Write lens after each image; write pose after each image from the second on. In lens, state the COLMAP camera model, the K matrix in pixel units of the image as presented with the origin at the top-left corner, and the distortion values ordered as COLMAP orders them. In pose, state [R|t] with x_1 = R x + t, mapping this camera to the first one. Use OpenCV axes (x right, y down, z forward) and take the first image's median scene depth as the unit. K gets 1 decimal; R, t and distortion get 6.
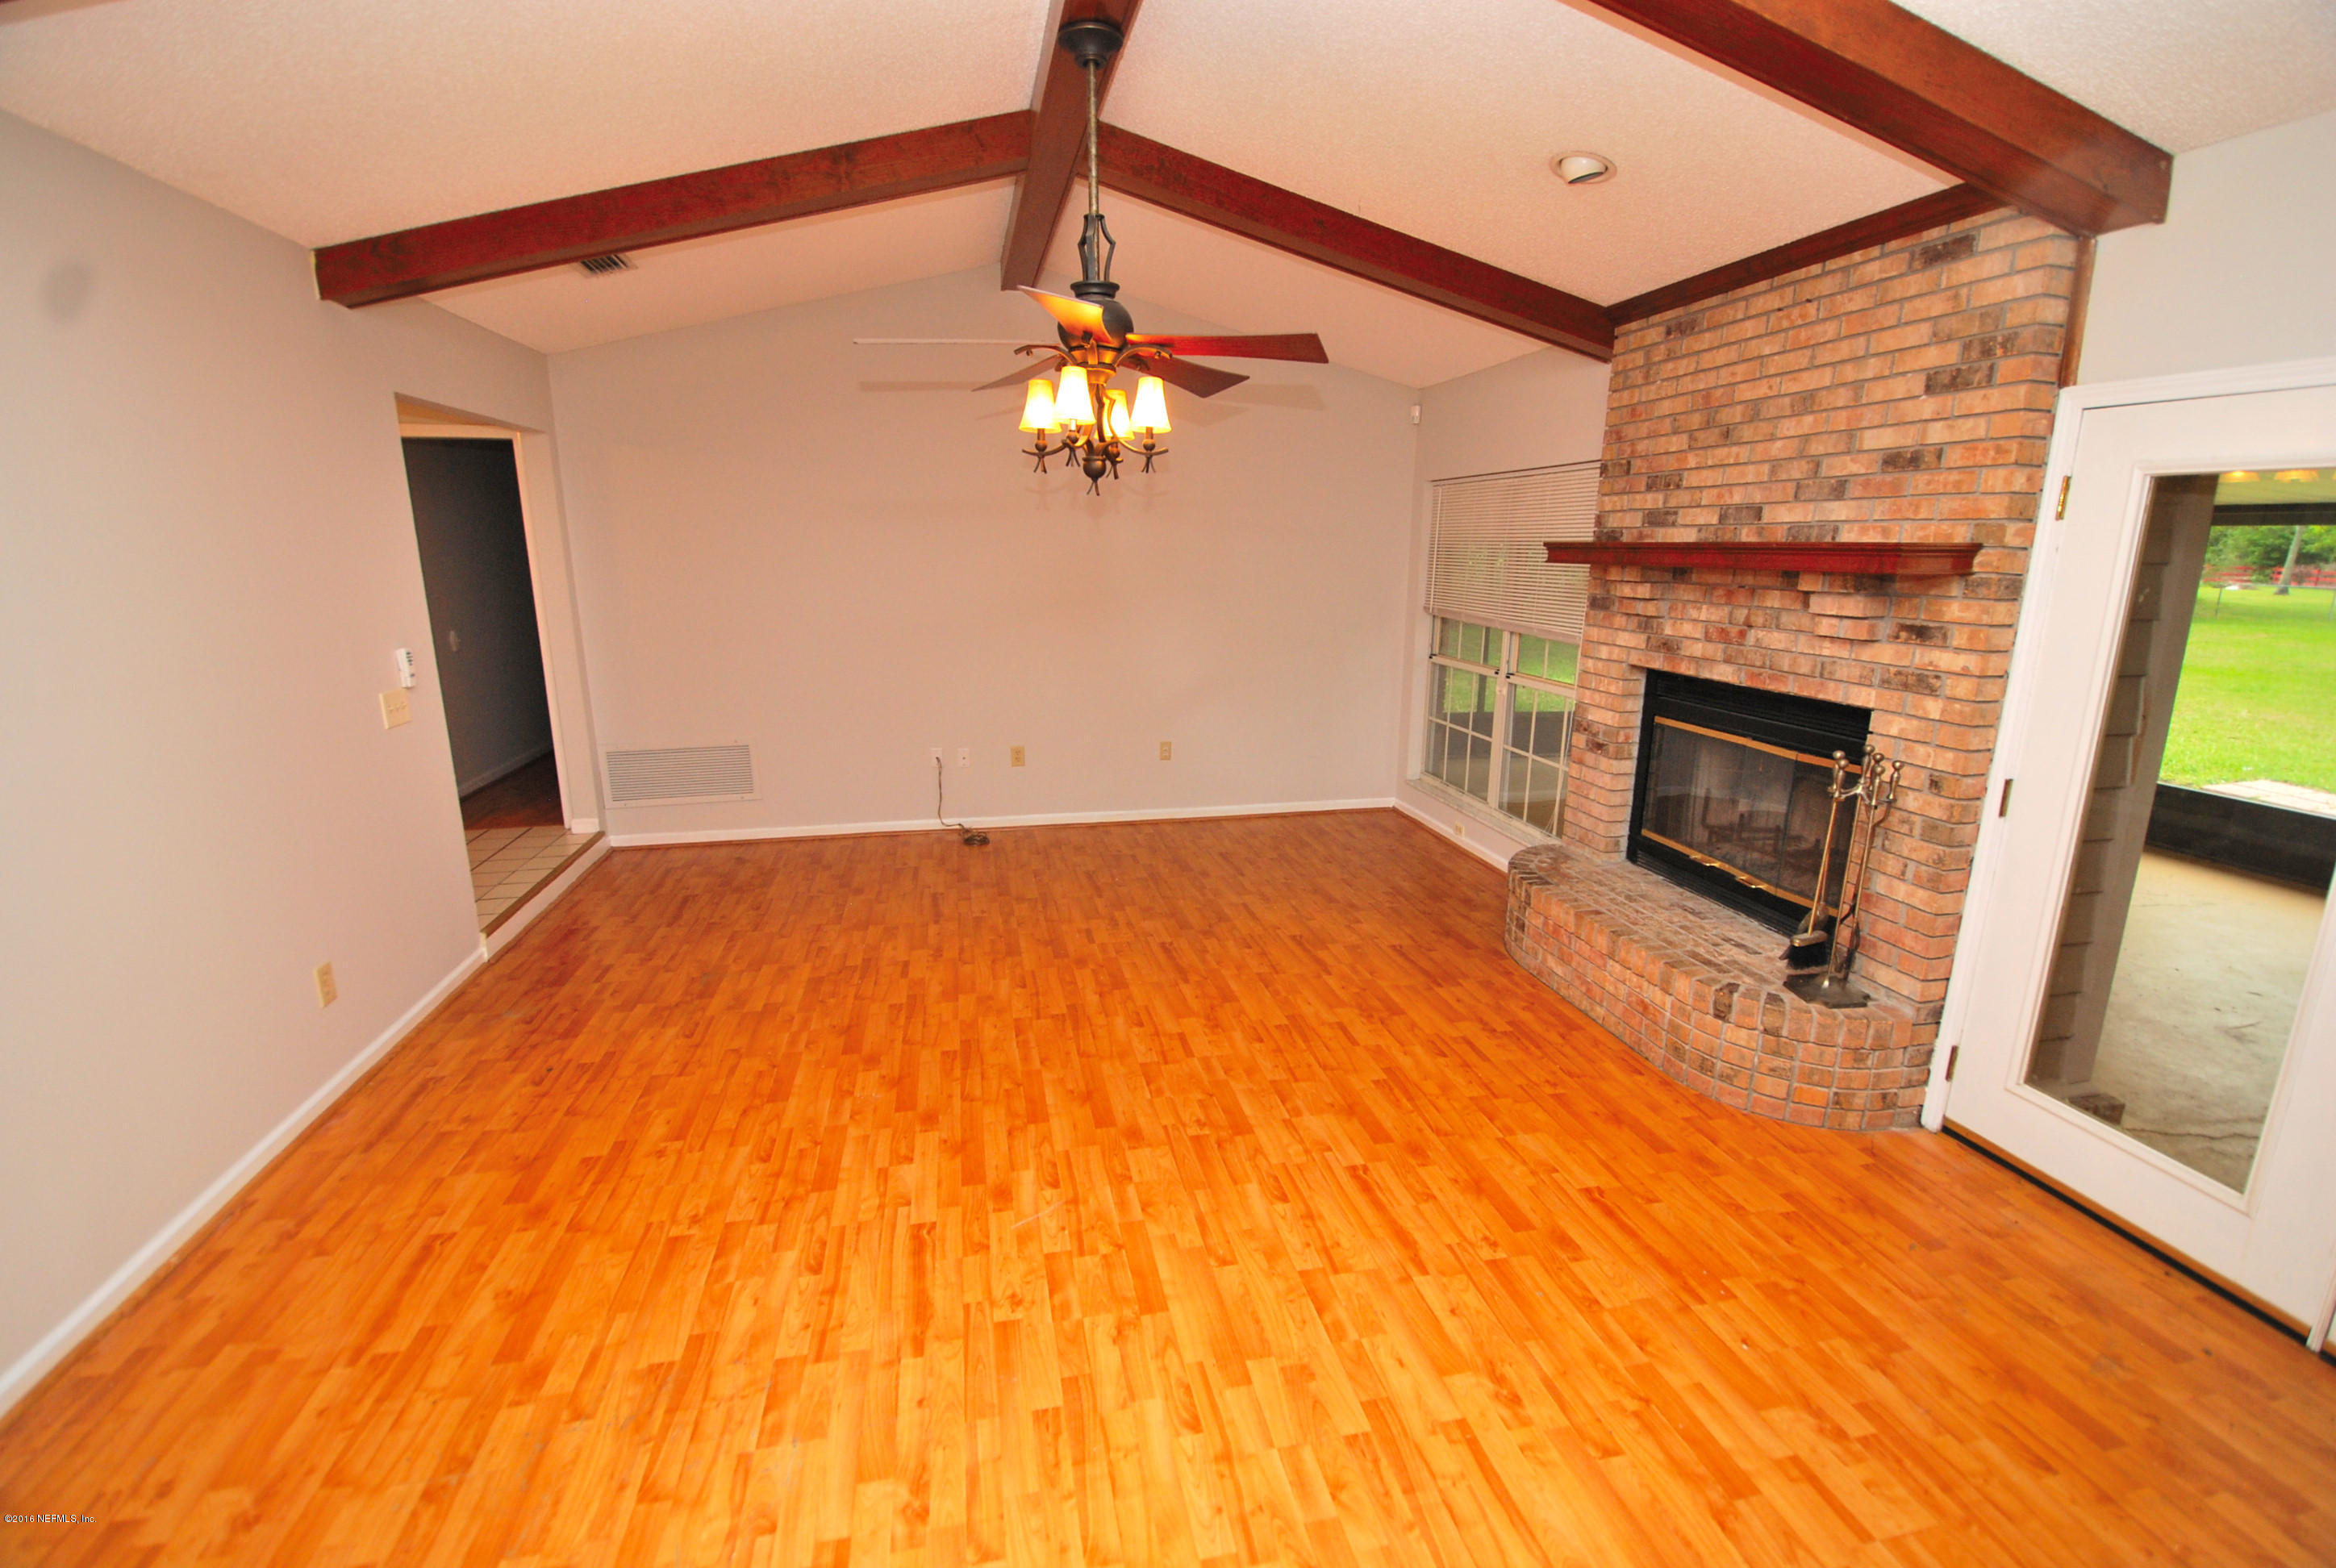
lens RADIAL K [[1026.3, 0, 1182.3], [0, 1026.3, 785.5], [0, 0, 1]] dist [0.009816, -0.015980]
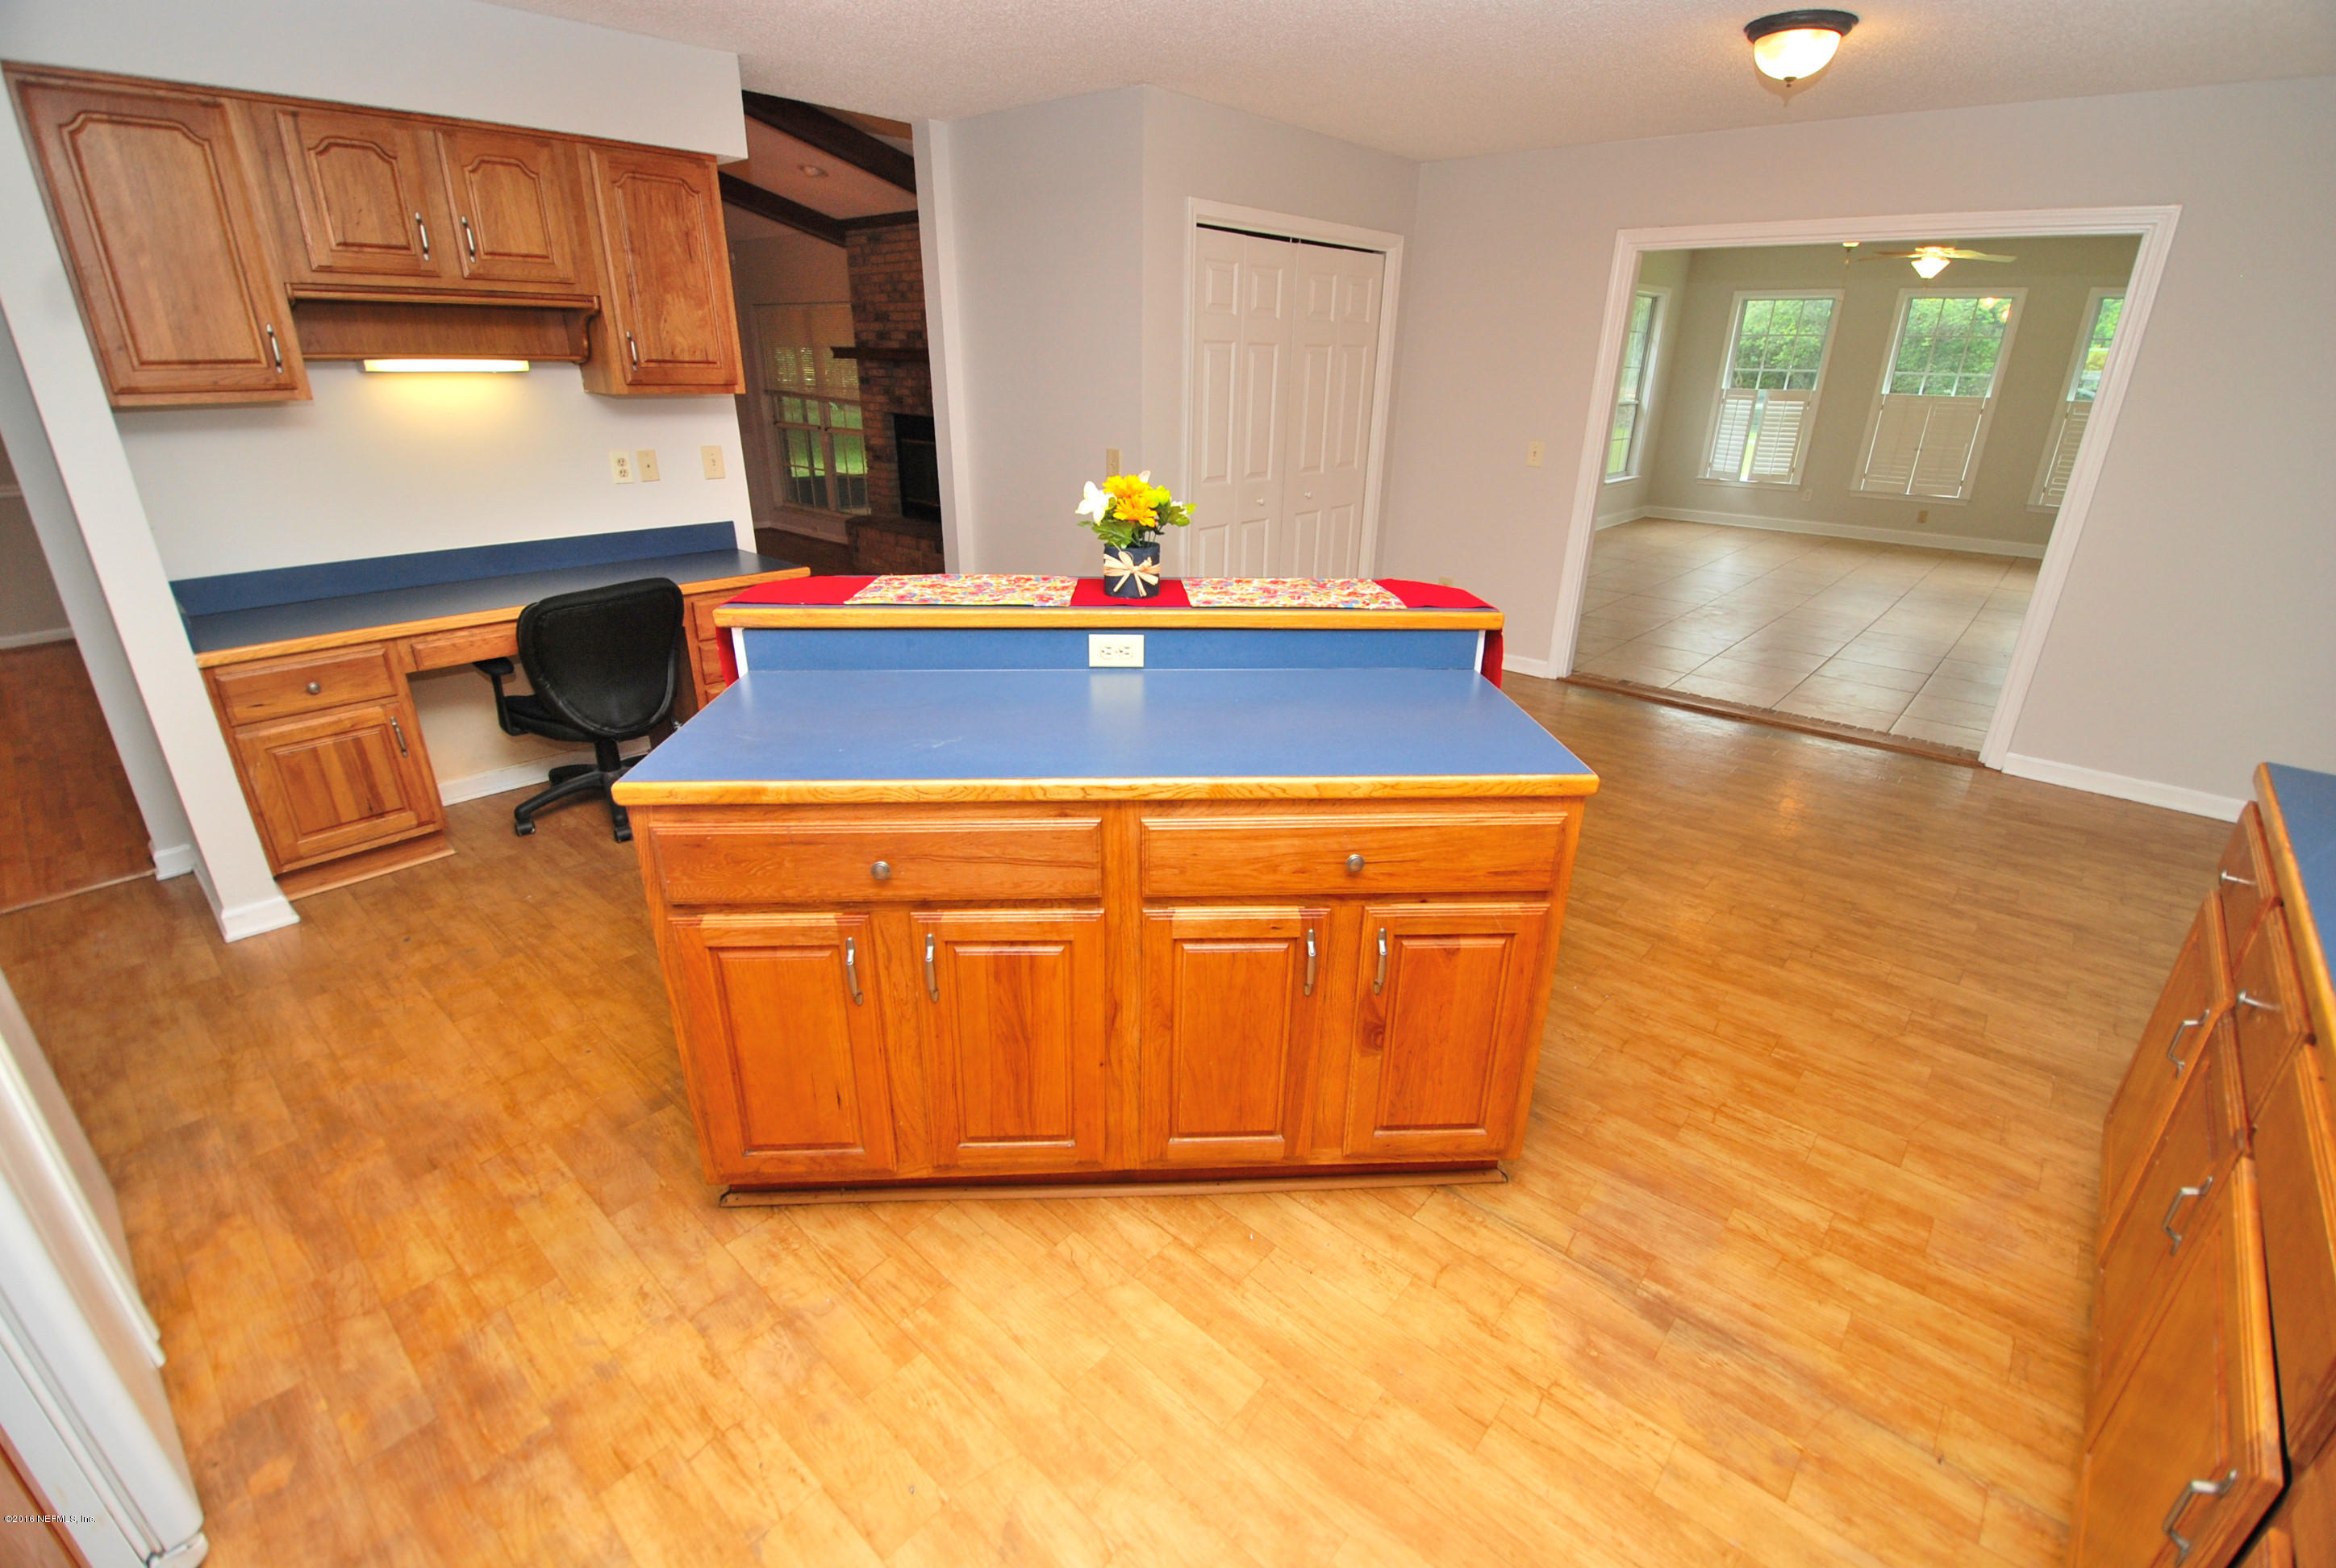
lens RADIAL K [[1026.3, 0, 1188.0], [0, 1026.3, 784.3], [0, 0, 1]] dist [0.009816, -0.015980]
pose [[0.811482, -0.219975, 0.541394, -0.381140], [0.123637, 0.970101, 0.208848, 0.278239], [-0.571148, -0.102540, 0.814417, -1.208343]]
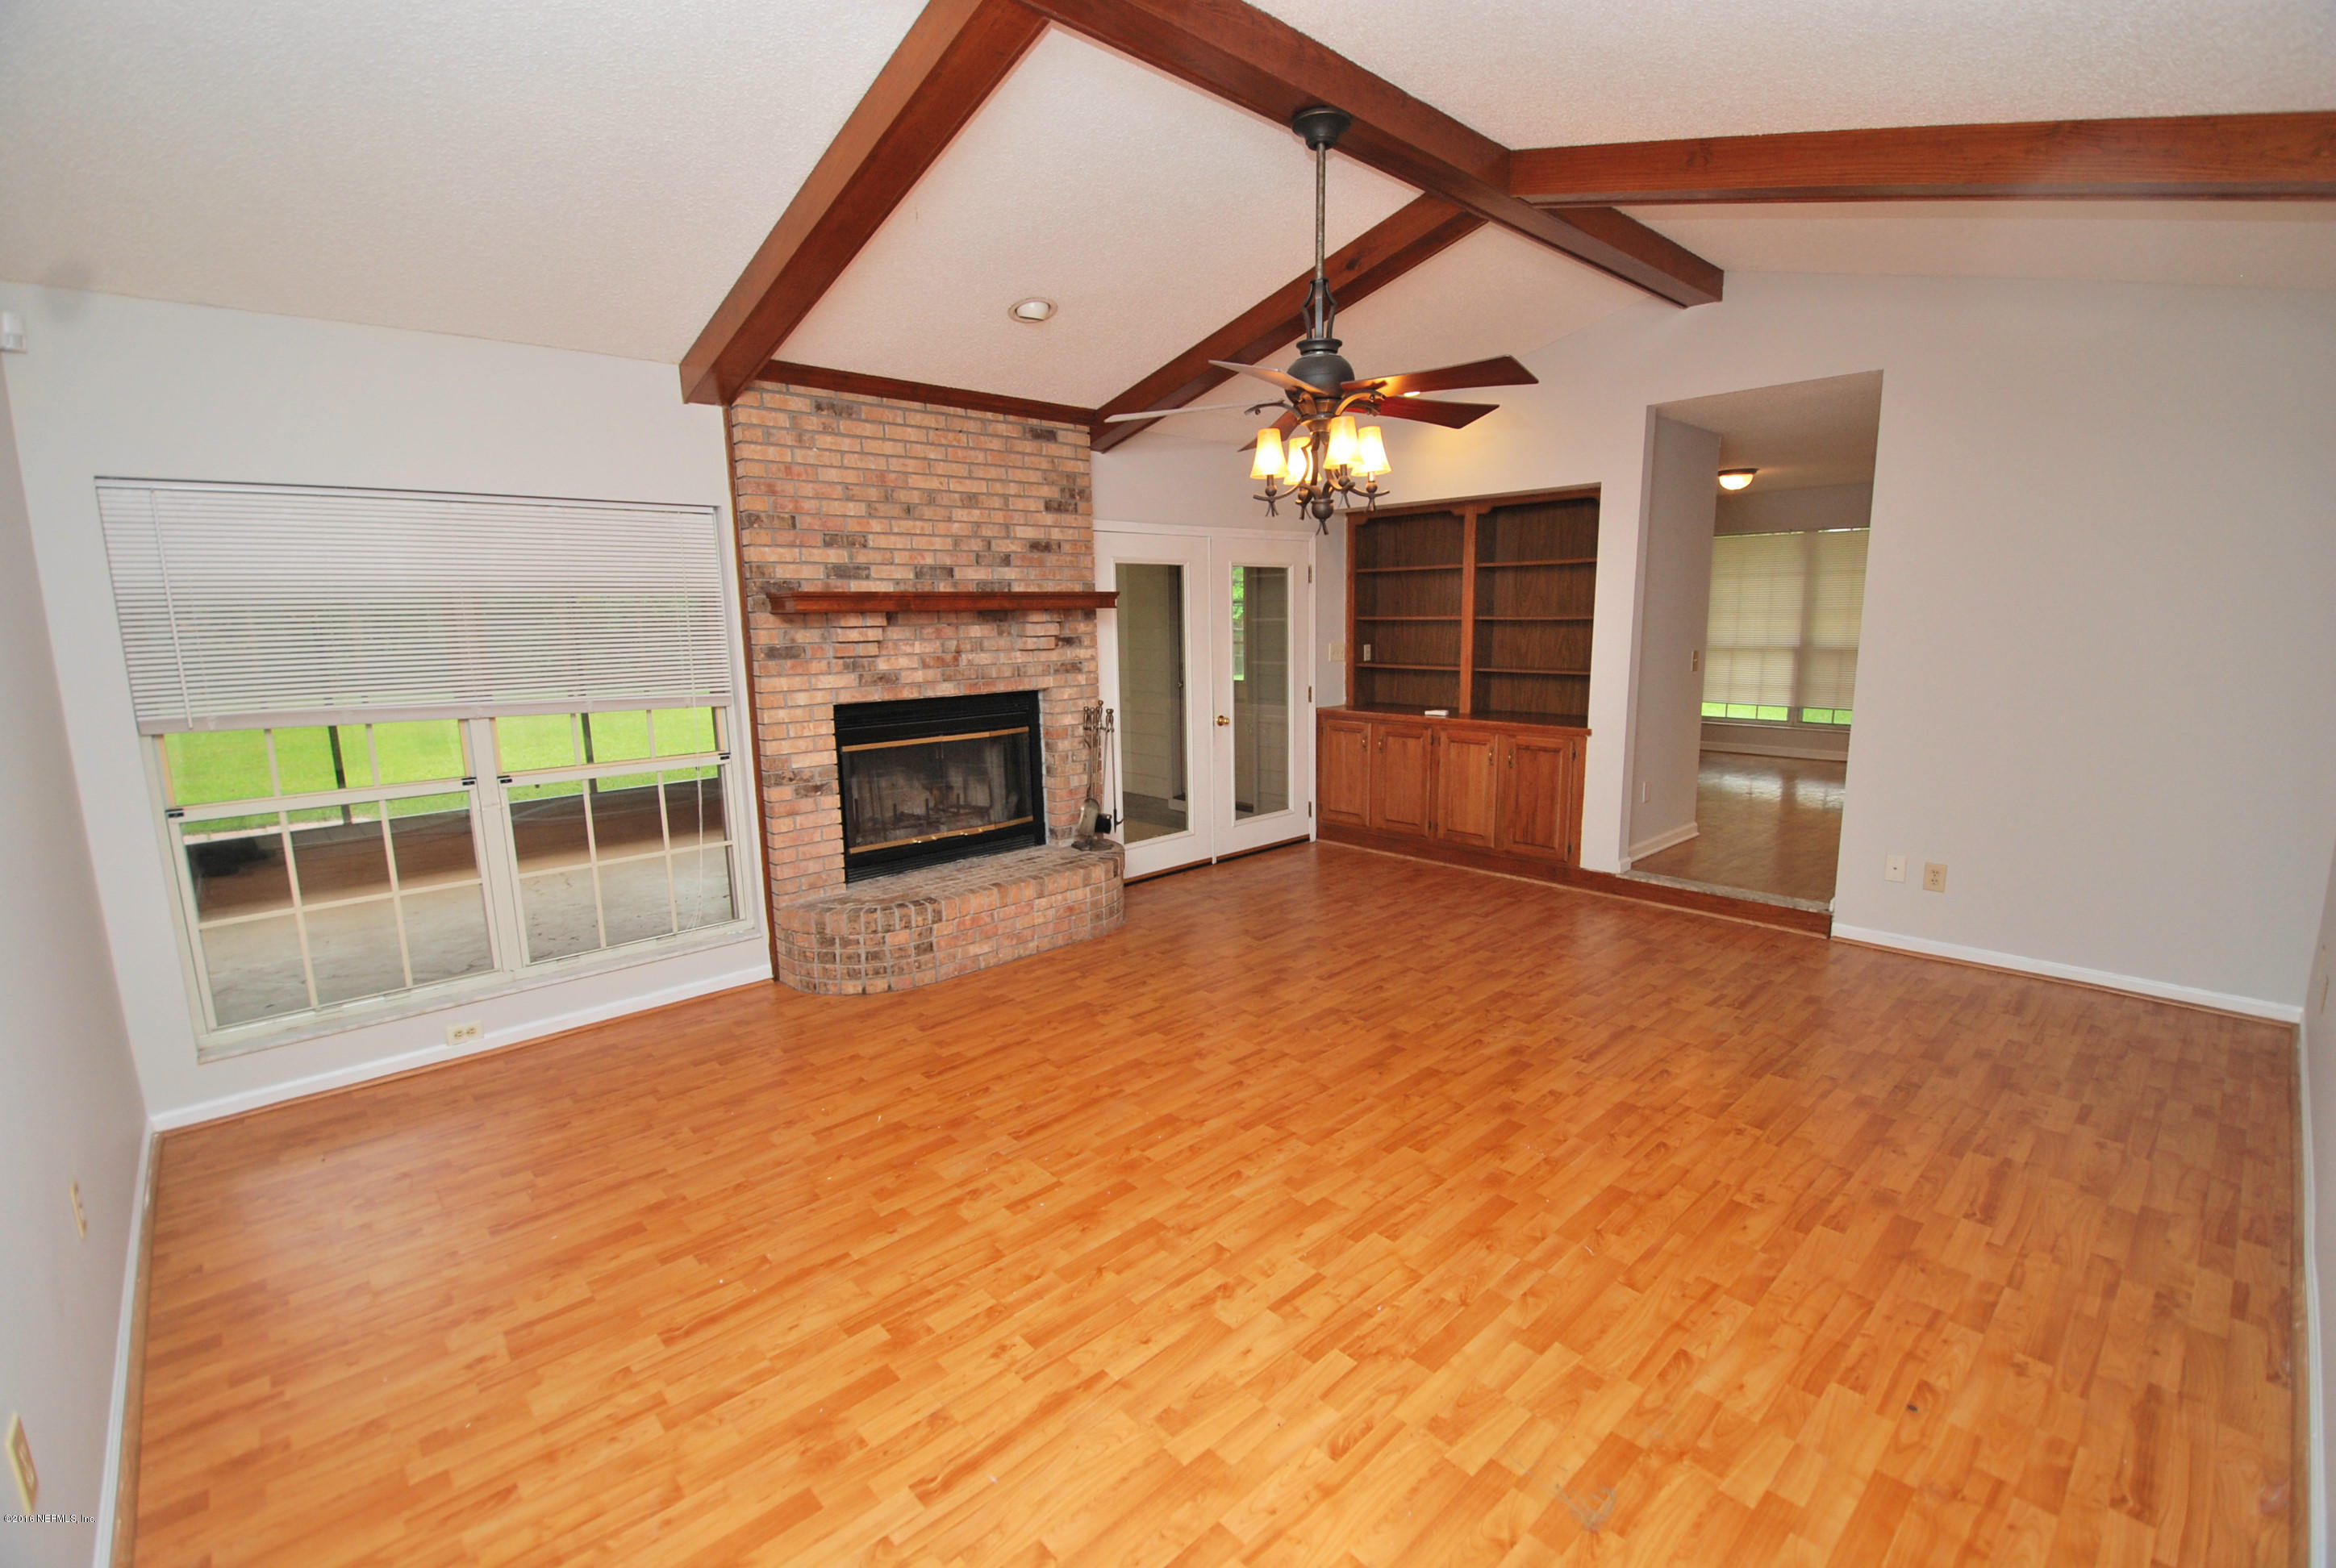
lens RADIAL K [[1026.3, 0, 1174.0], [0, 1026.3, 785.6], [0, 0, 1]] dist [0.009816, -0.015980]
pose [[-0.507298, -0.142273, 0.849945, -0.779659], [0.211602, 0.935519, 0.282894, -0.306939], [-0.835388, 0.323362, -0.444482, 1.383302]]
